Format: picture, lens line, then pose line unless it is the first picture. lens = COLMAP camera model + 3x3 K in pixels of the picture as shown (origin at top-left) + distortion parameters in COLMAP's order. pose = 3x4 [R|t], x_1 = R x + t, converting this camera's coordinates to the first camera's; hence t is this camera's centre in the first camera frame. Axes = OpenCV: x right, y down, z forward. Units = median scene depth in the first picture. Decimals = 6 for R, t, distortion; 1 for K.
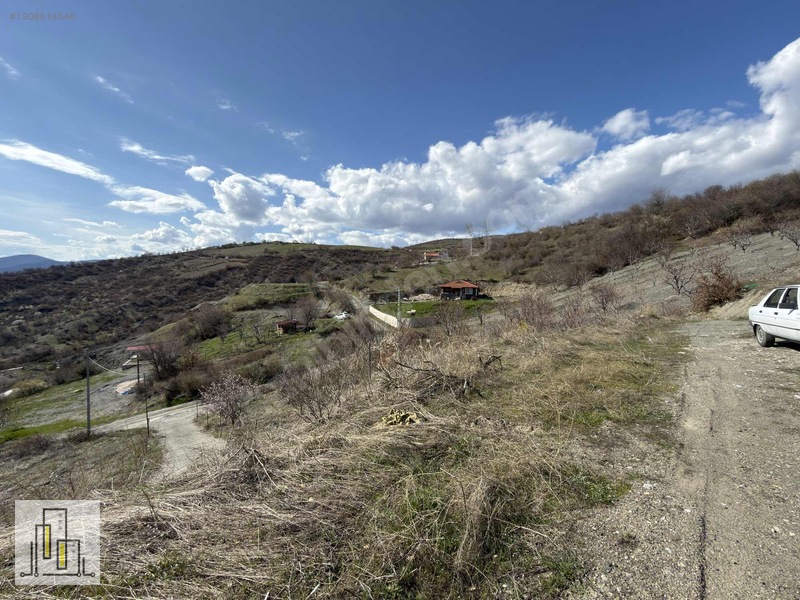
lens RADIAL K [[321.9, 0, 401.3], [0, 321.9, 296.2], [0, 0, 1]] dist [-0.000215, 0.000166]
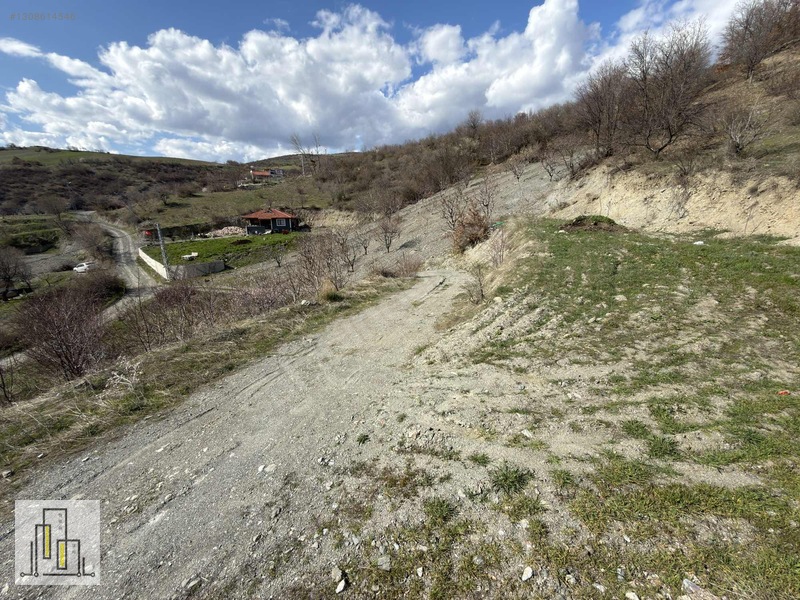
lens RADIAL K [[321.9, 0, 401.3], [0, 321.9, 296.2], [0, 0, 1]] dist [-0.000215, 0.000166]
pose [[0.915103, -0.125399, 0.383224, 0.166184], [0.031484, 0.969731, 0.242136, -0.025197], [-0.401988, -0.209514, 0.891352, 0.093944]]
